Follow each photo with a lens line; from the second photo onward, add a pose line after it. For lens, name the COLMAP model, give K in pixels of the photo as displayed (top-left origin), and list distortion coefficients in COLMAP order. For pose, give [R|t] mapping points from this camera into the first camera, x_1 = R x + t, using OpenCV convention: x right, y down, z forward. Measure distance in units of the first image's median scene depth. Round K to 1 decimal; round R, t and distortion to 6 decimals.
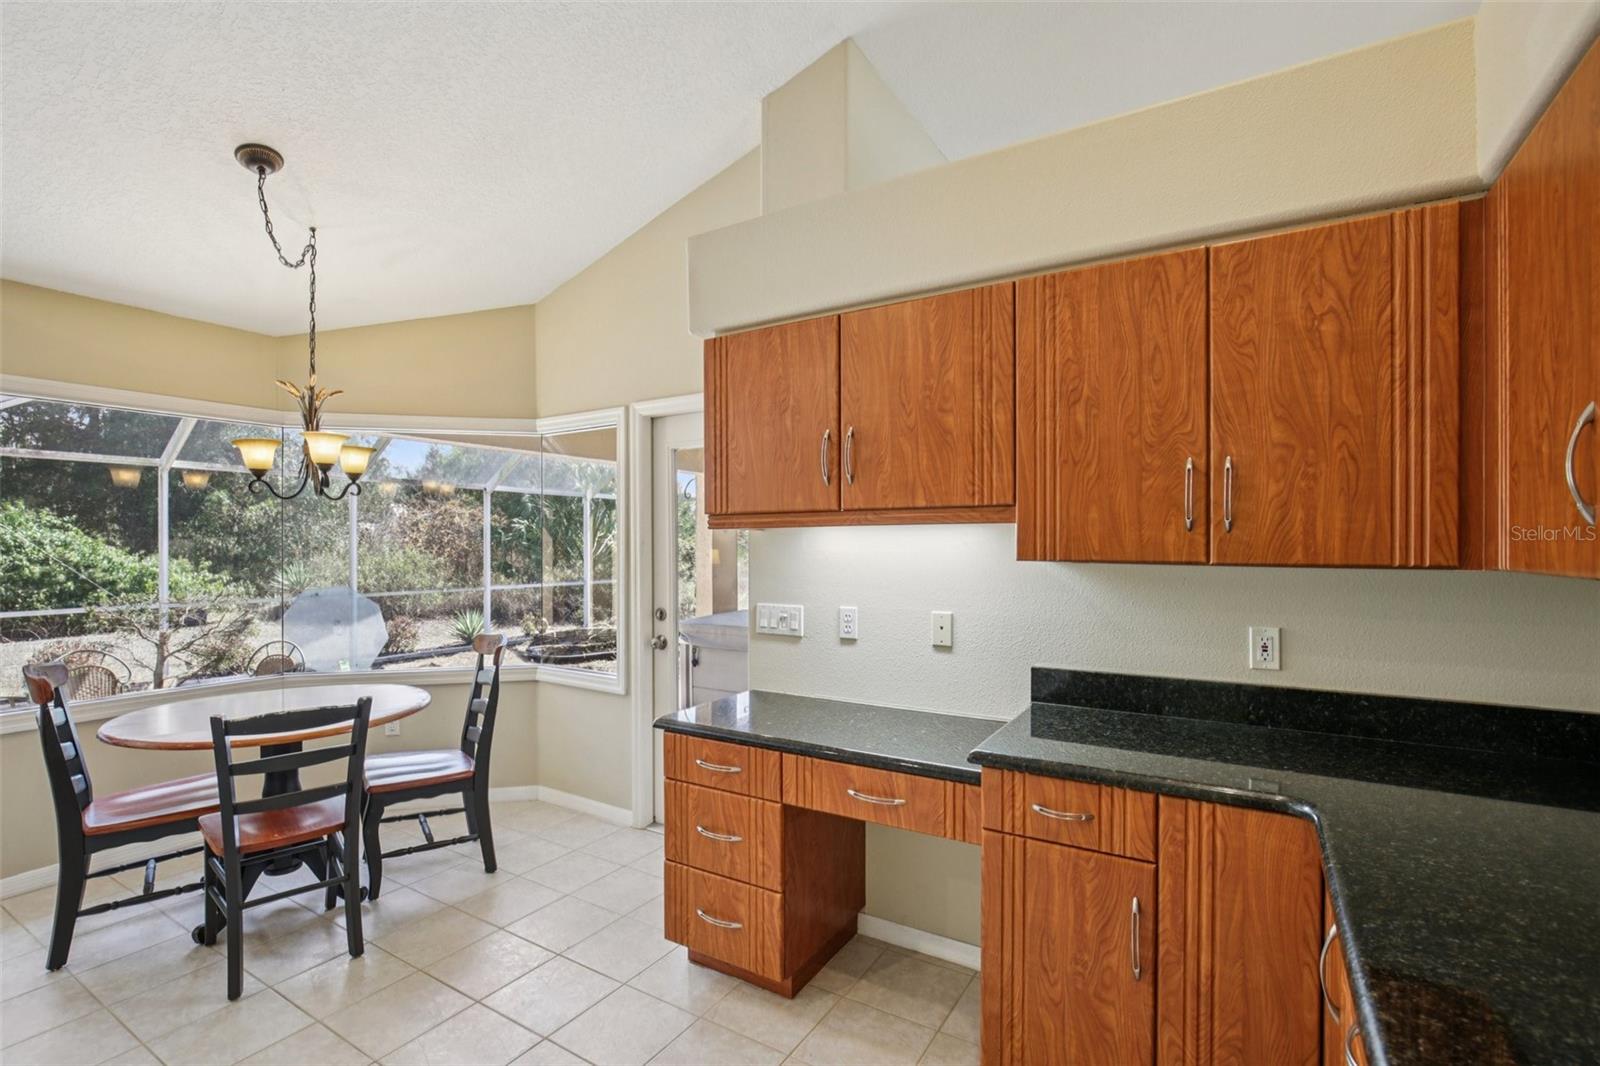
lens RADIAL K [[730.0, 0, 792.5], [0, 730.0, 544.7], [0, 0, 1]] dist [-0.025188, 0.006710]
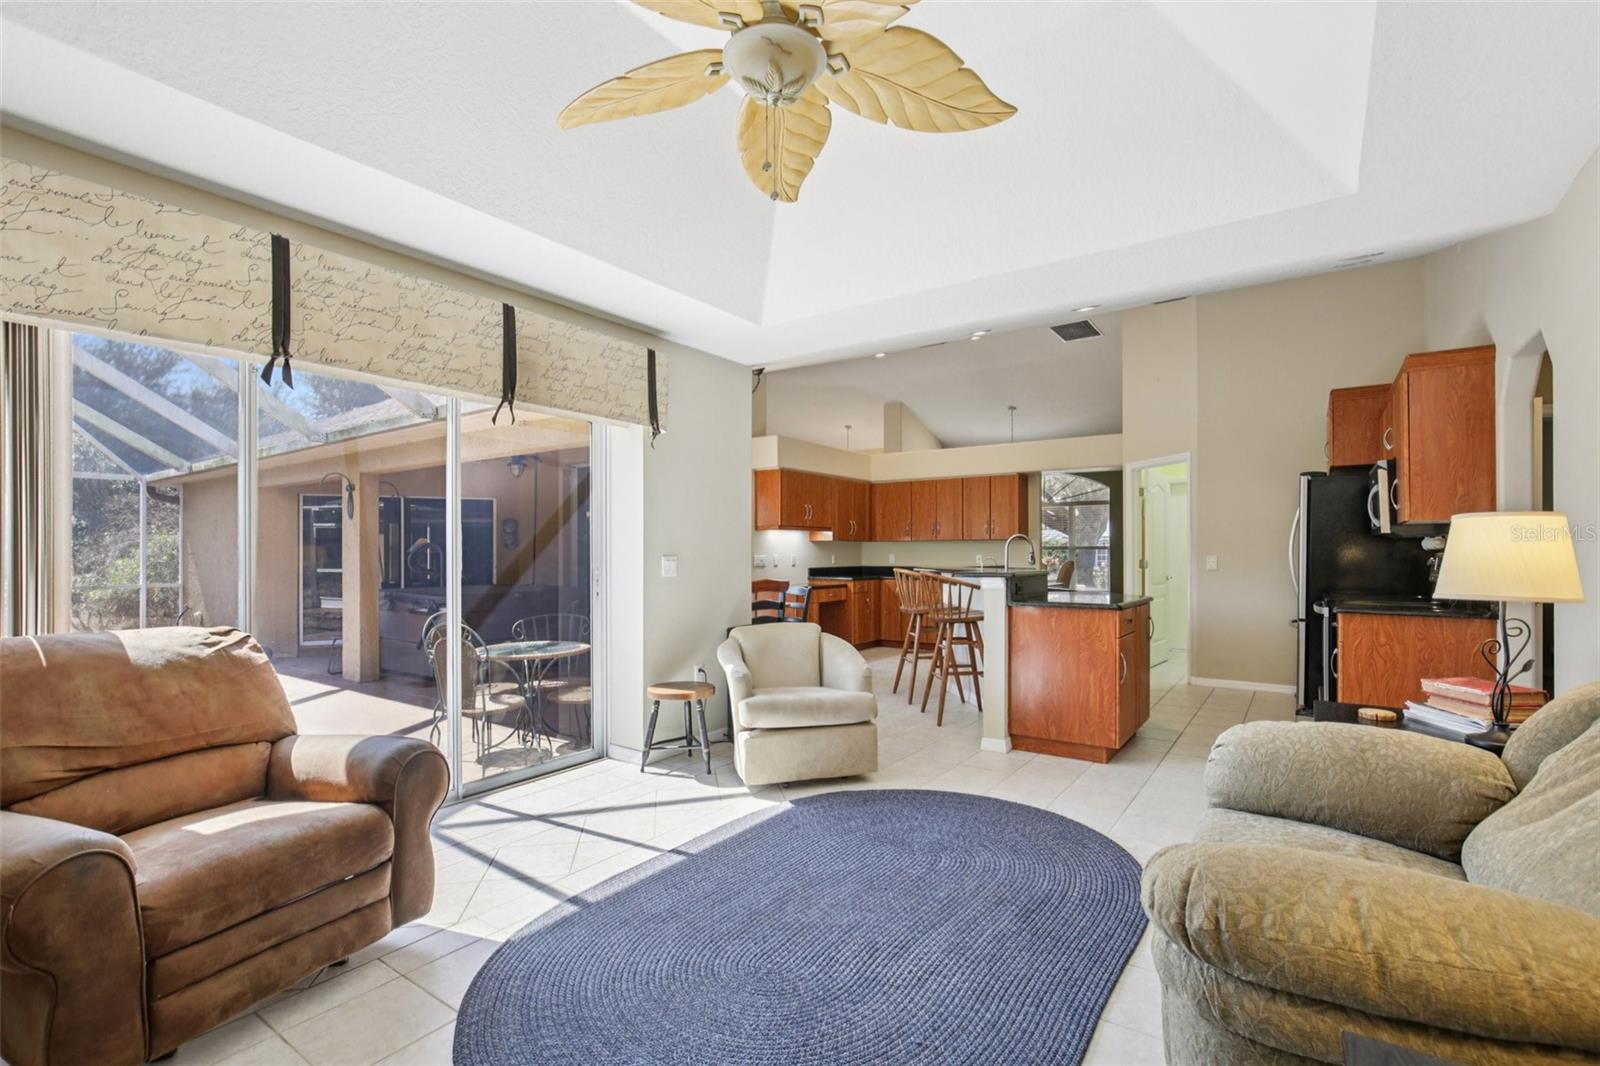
lens RADIAL K [[730.0, 0, 798.8], [0, 730.0, 548.3], [0, 0, 1]] dist [-0.025188, 0.006710]
pose [[0.053838, 0.009080, 0.998508, -4.317782], [0.001932, 0.999956, -0.009197, 0.116920], [-0.998548, 0.002424, 0.053818, 1.007430]]
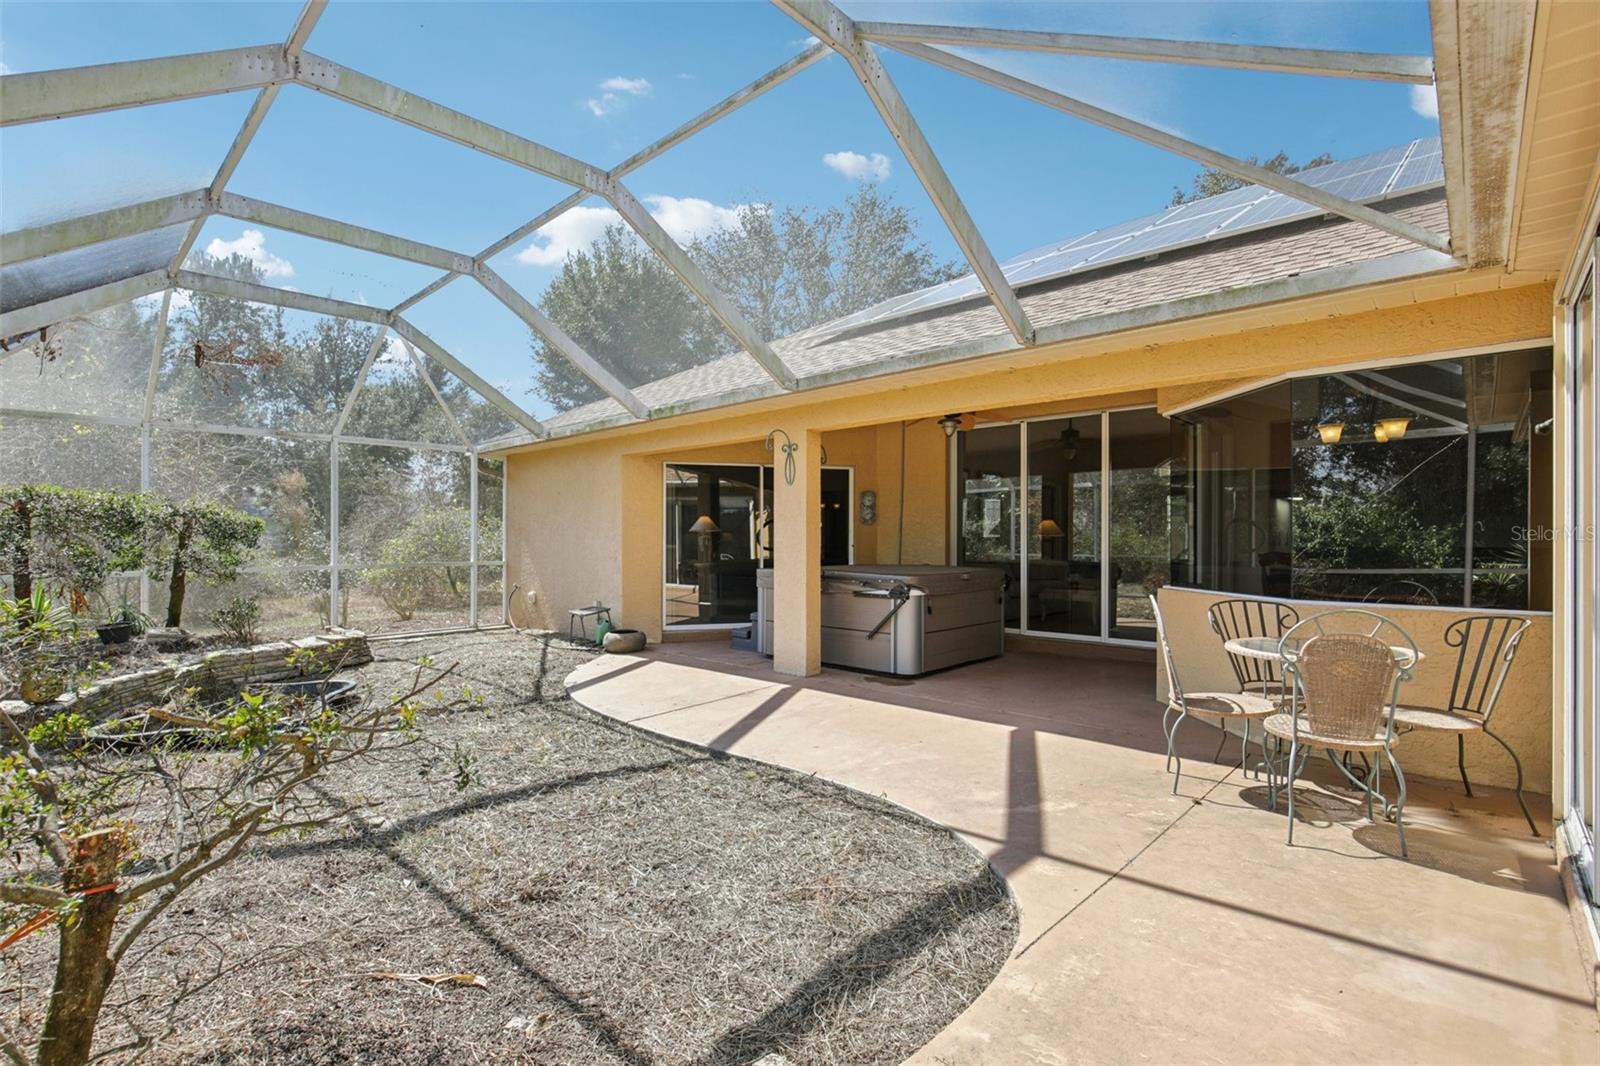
lens RADIAL K [[730.0, 0, 795.7], [0, 730.0, 533.6], [0, 0, 1]] dist [-0.025188, 0.006710]
pose [[0.188636, 0.013259, 0.981958, -3.805990], [-0.003309, 0.999912, -0.012866, 0.189046], [-0.982042, -0.000822, 0.188663, 3.029770]]
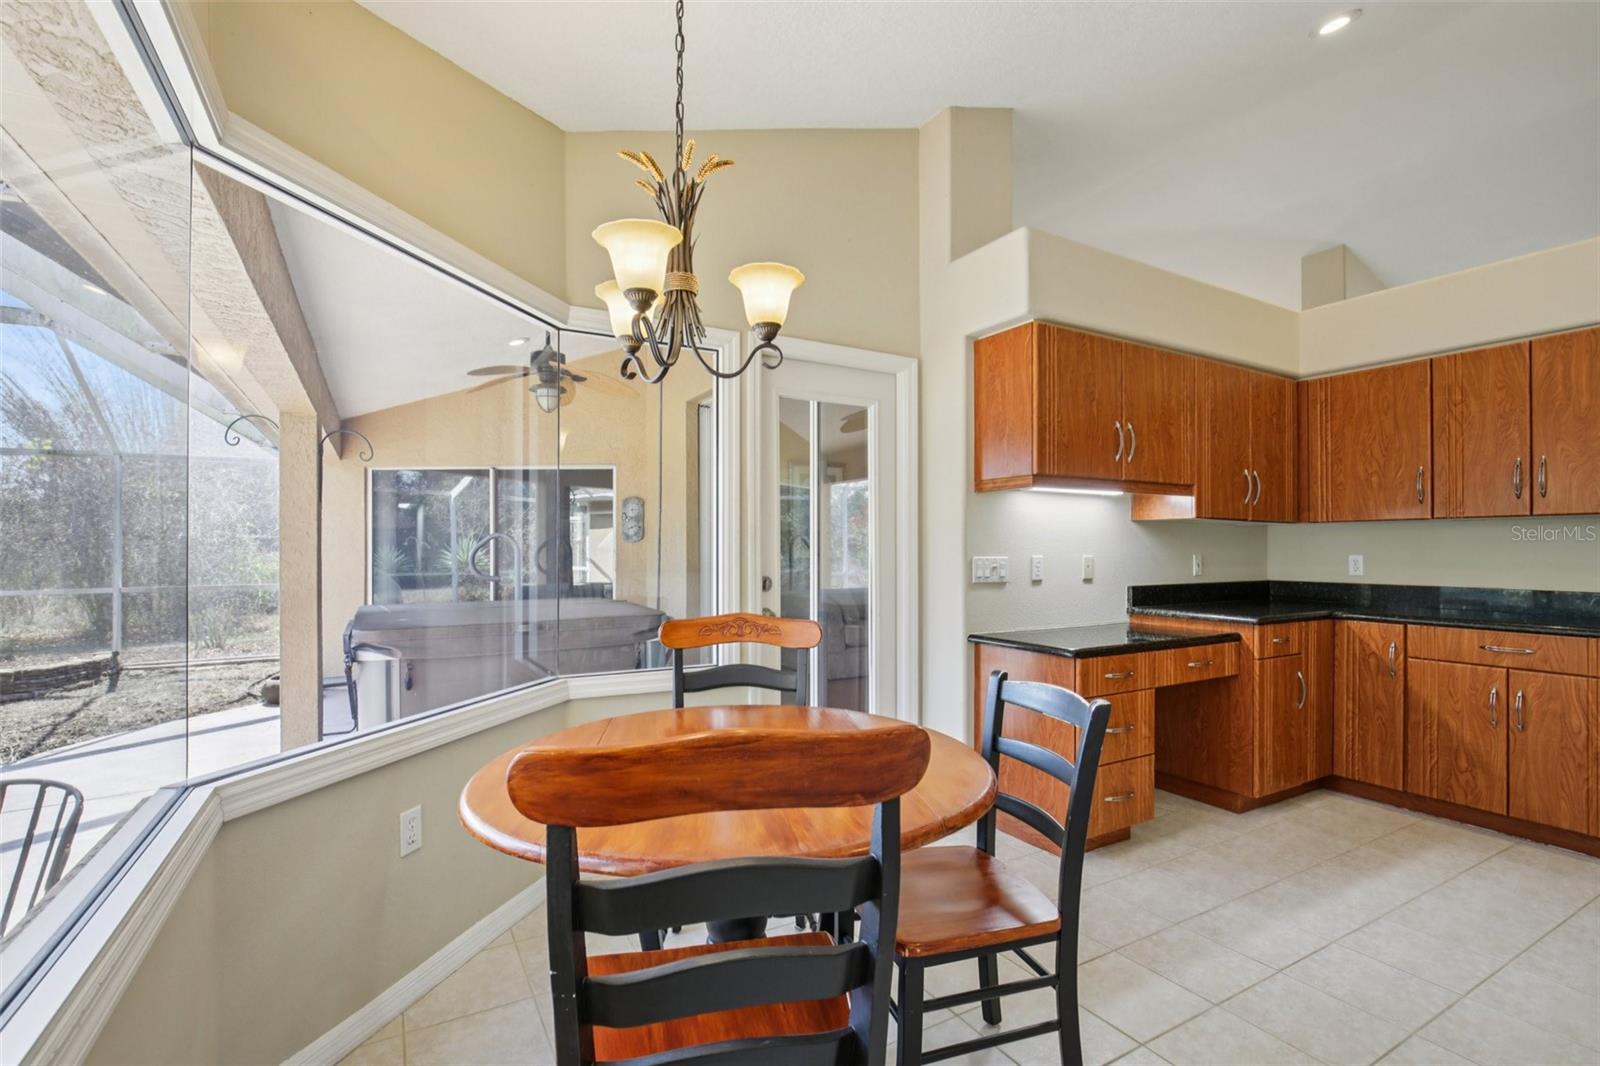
lens RADIAL K [[730.0, 0, 791.8], [0, 730.0, 543.5], [0, 0, 1]] dist [-0.025188, 0.006710]
pose [[0.480995, 0.008860, 0.876678, -1.751413], [-0.001299, 0.999955, -0.009393, 0.106309], [-0.876722, 0.003379, 0.480985, 1.055743]]
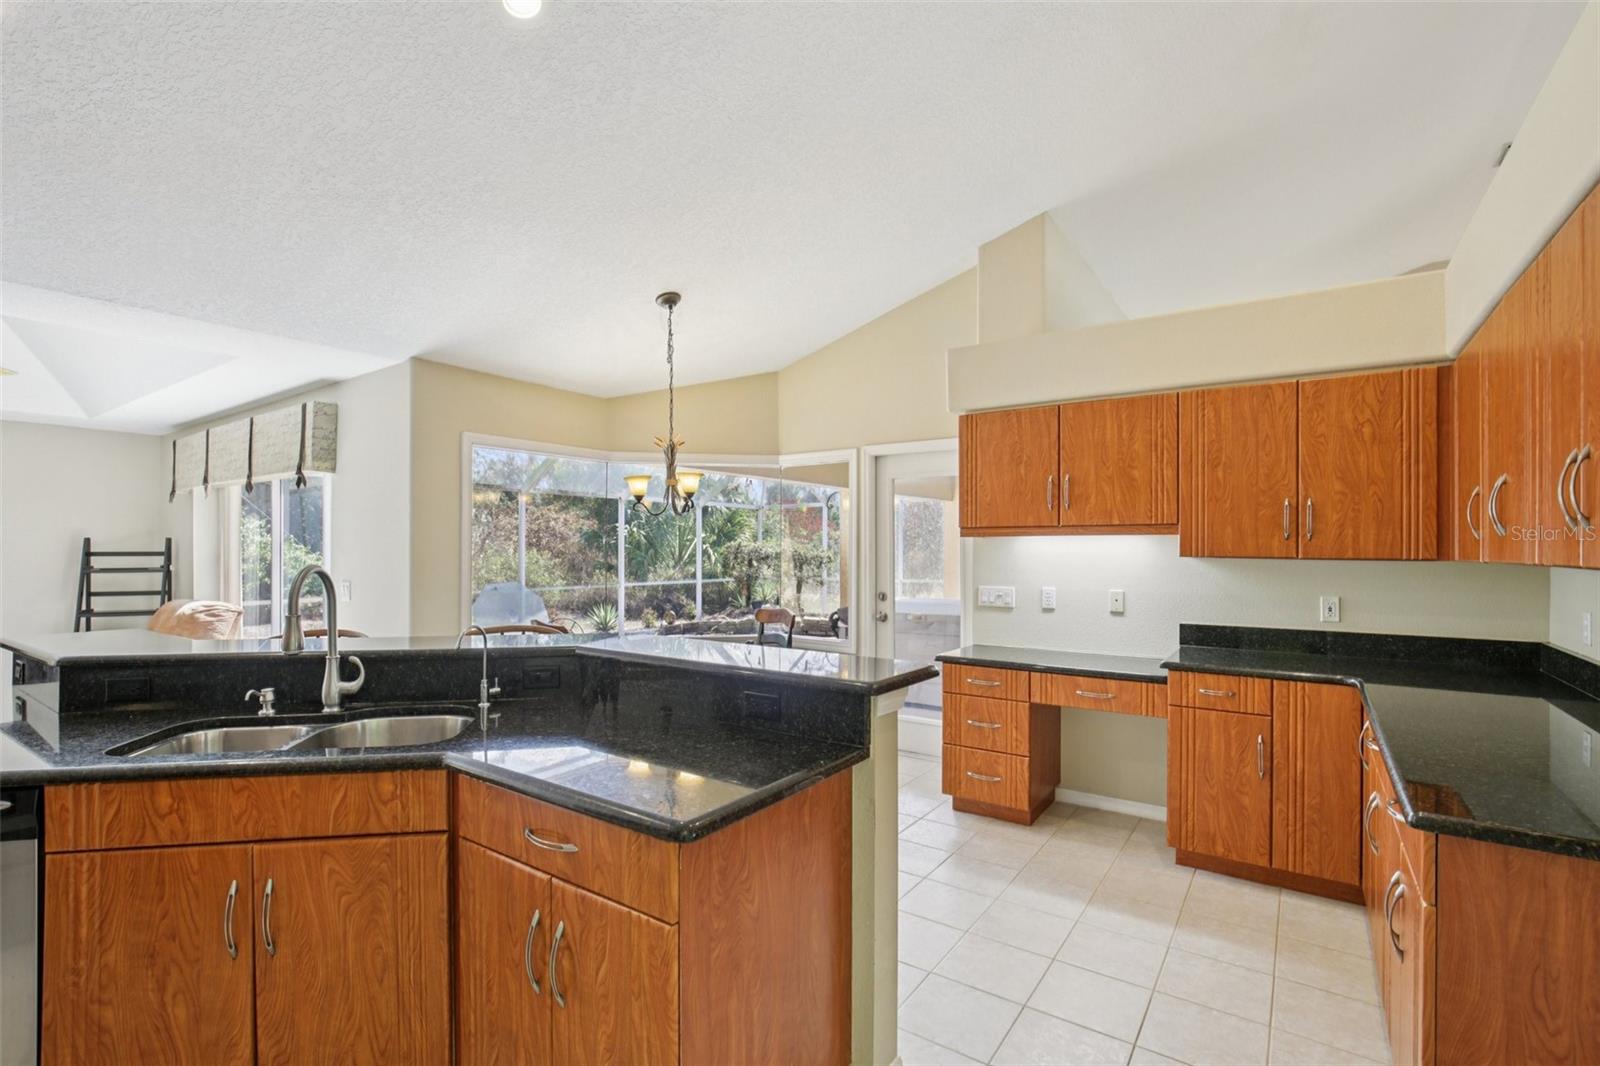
lens RADIAL K [[730.0, 0, 791.8], [0, 730.0, 543.8], [0, 0, 1]] dist [-0.025188, 0.006710]
pose [[0.998350, 0.003615, -0.057300, -0.520649], [-0.003963, 0.999974, -0.005967, 0.005825], [0.057277, 0.006184, 0.998339, -0.776739]]
